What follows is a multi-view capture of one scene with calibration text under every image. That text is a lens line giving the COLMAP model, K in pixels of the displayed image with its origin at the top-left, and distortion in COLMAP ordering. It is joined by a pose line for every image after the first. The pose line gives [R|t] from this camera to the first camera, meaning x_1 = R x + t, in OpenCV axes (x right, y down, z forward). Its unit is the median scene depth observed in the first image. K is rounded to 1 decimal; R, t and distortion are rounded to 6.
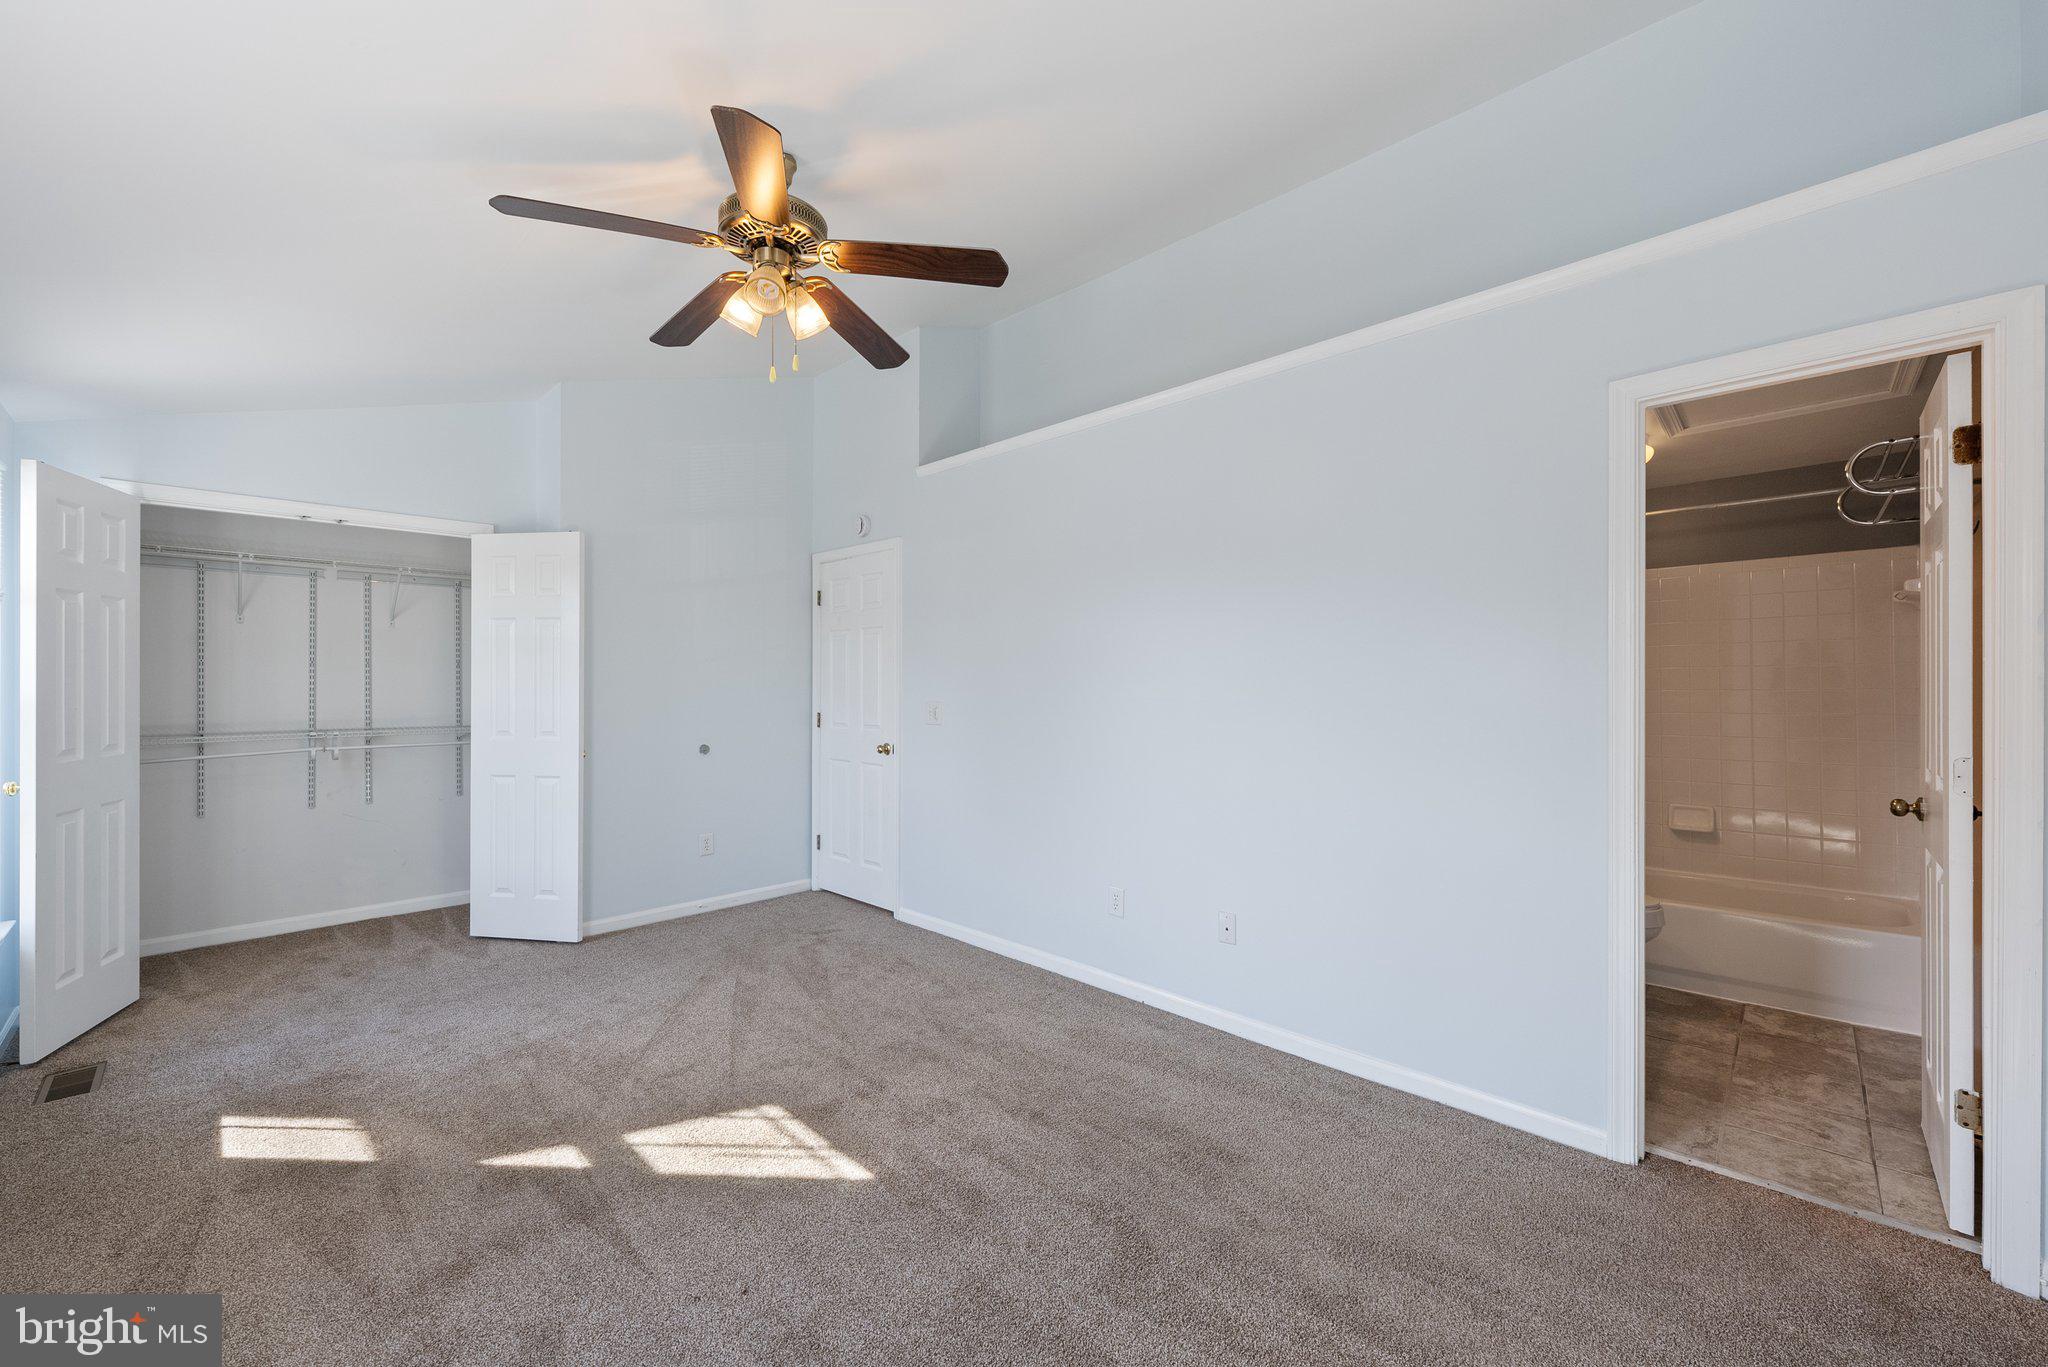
lens RADIAL K [[808.0, 0, 1024.0], [0, 808.0, 683.5], [0, 0, 1]] dist [0.048381, 0.000120]
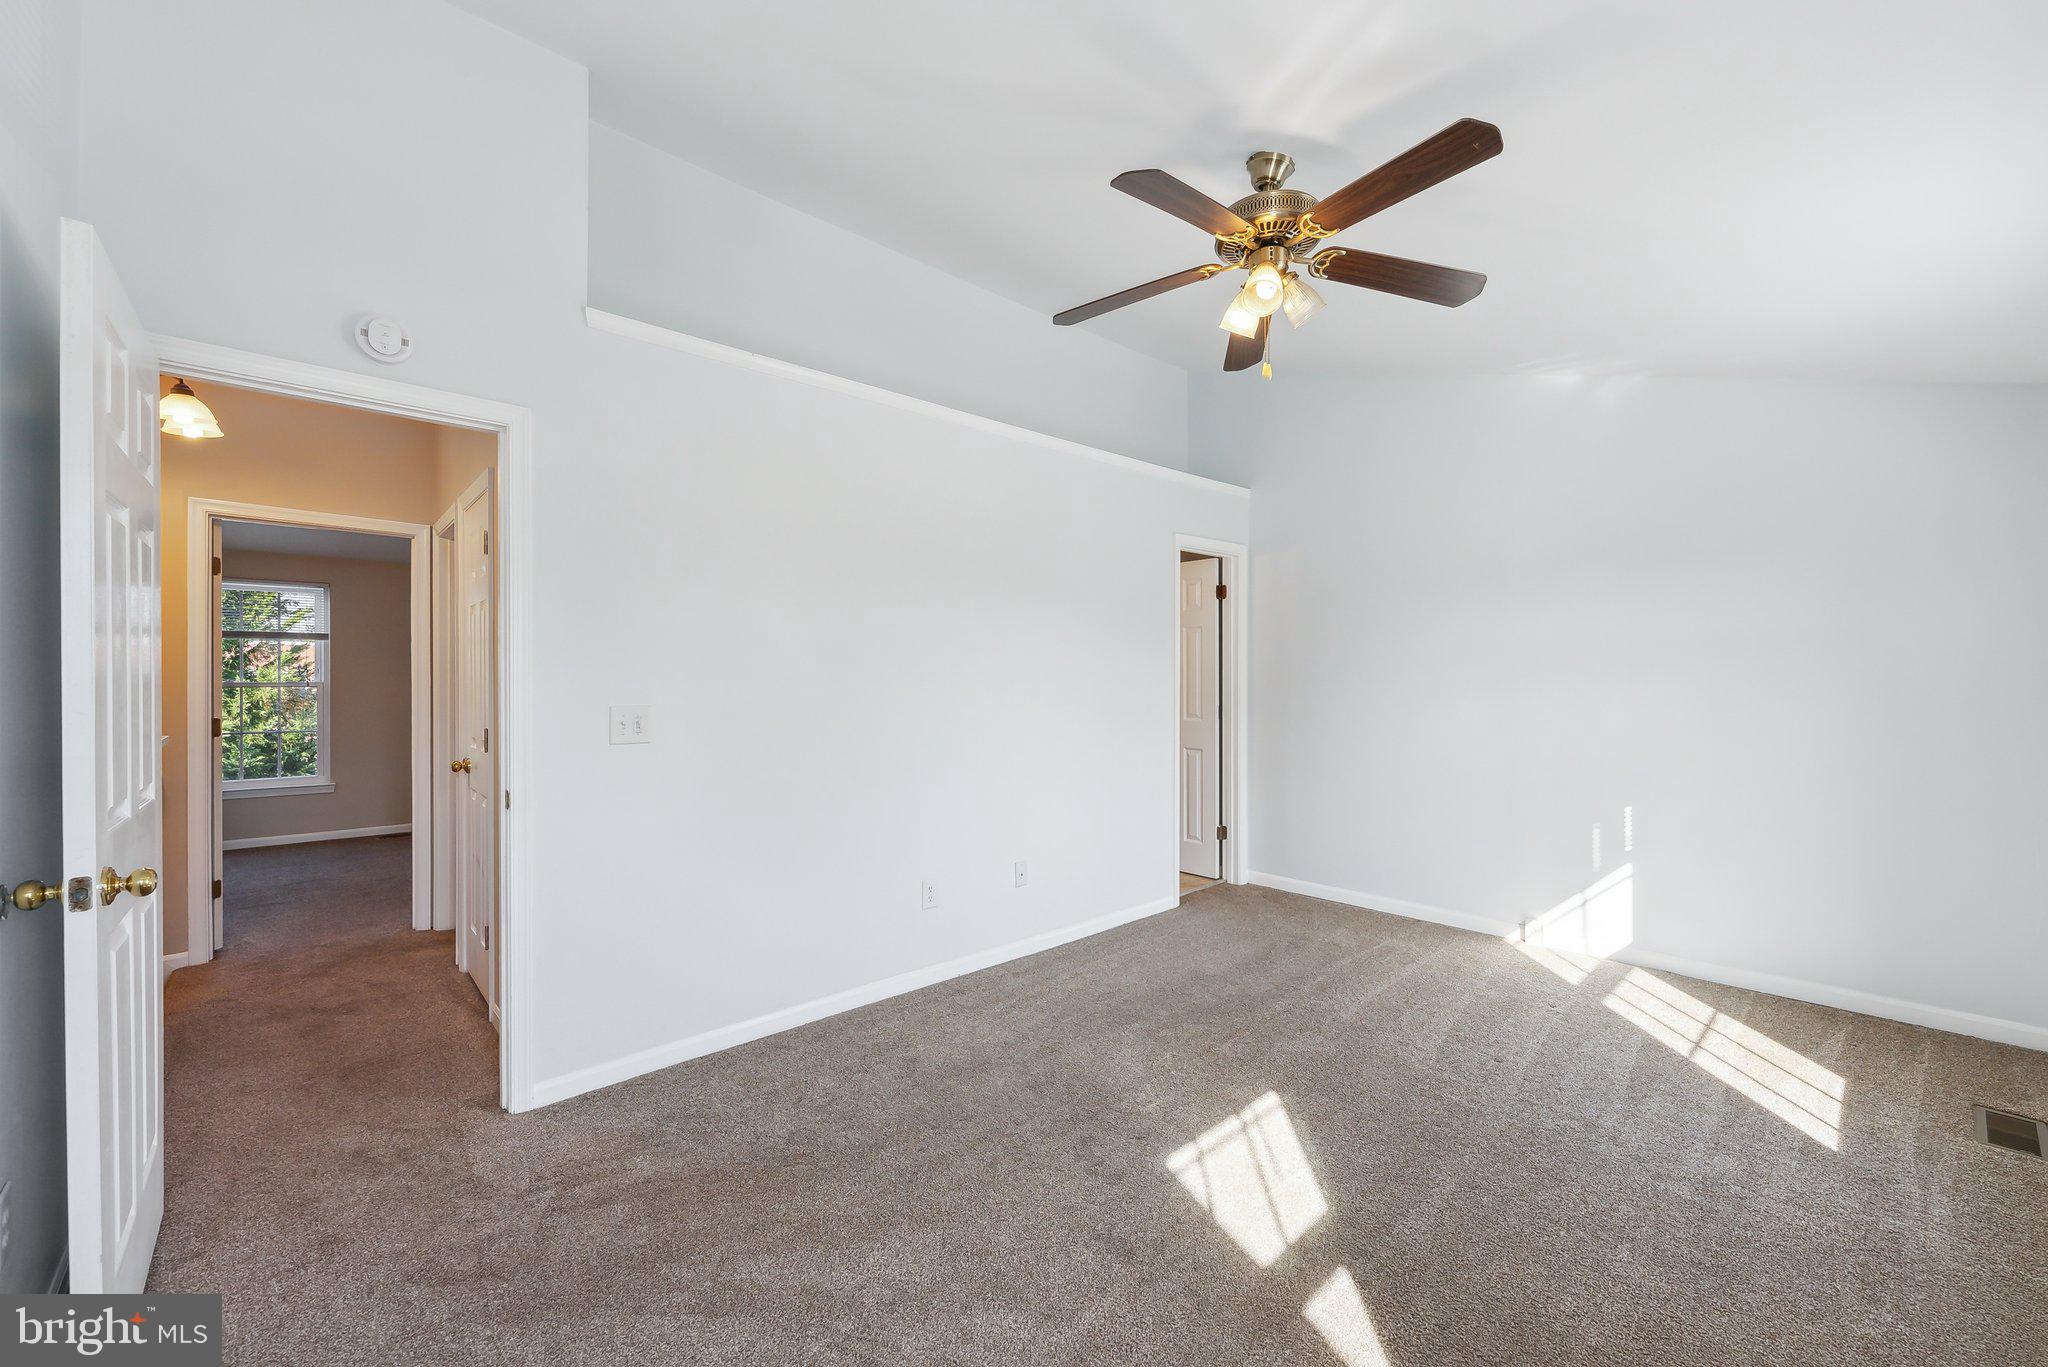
lens RADIAL K [[808.0, 0, 1024.0], [0, 808.0, 683.5], [0, 0, 1]] dist [0.048381, 0.000120]
pose [[0.061511, -0.025516, 0.997780, -1.273035], [0.004219, 0.999671, 0.025304, -0.016553], [-0.998098, 0.002653, 0.061598, 1.192932]]
